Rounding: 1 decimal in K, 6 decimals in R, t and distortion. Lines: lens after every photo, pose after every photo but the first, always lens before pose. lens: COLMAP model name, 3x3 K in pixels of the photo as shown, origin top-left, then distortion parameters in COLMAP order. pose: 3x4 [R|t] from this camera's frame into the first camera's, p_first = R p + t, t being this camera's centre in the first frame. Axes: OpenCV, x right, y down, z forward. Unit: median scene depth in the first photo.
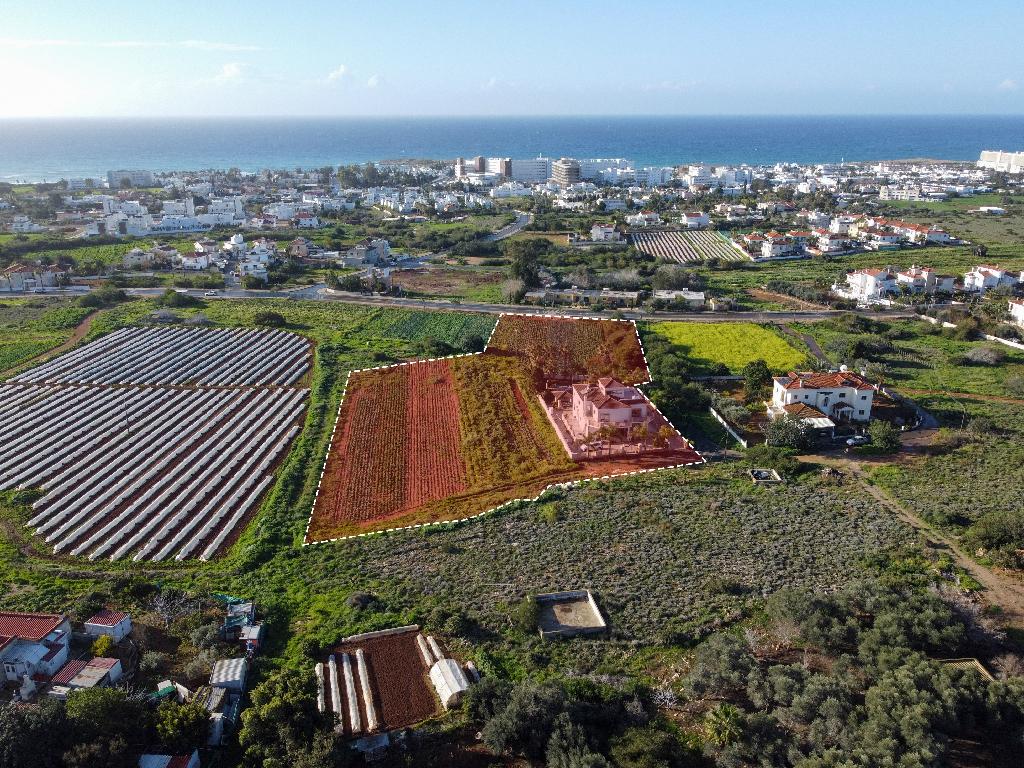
lens RADIAL K [[781.1, 0, 512.0], [0, 781.1, 384.0], [0, 0, 1]] dist [0.008034, -0.010440]
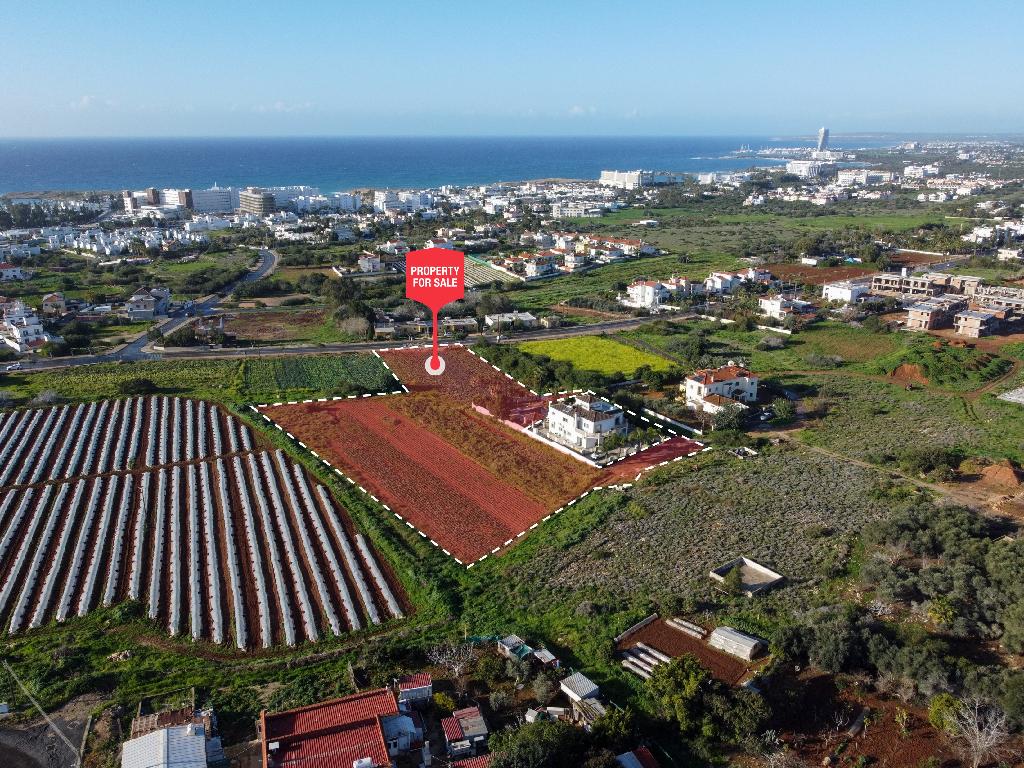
lens RADIAL K [[781.1, 0, 512.0], [0, 781.1, 384.0], [0, 0, 1]] dist [0.008034, -0.010440]
pose [[0.902713, -0.129441, 0.410309, -0.390775], [0.140033, 0.990138, 0.004276, -0.038352], [-0.406816, 0.053597, 0.911936, -0.009582]]
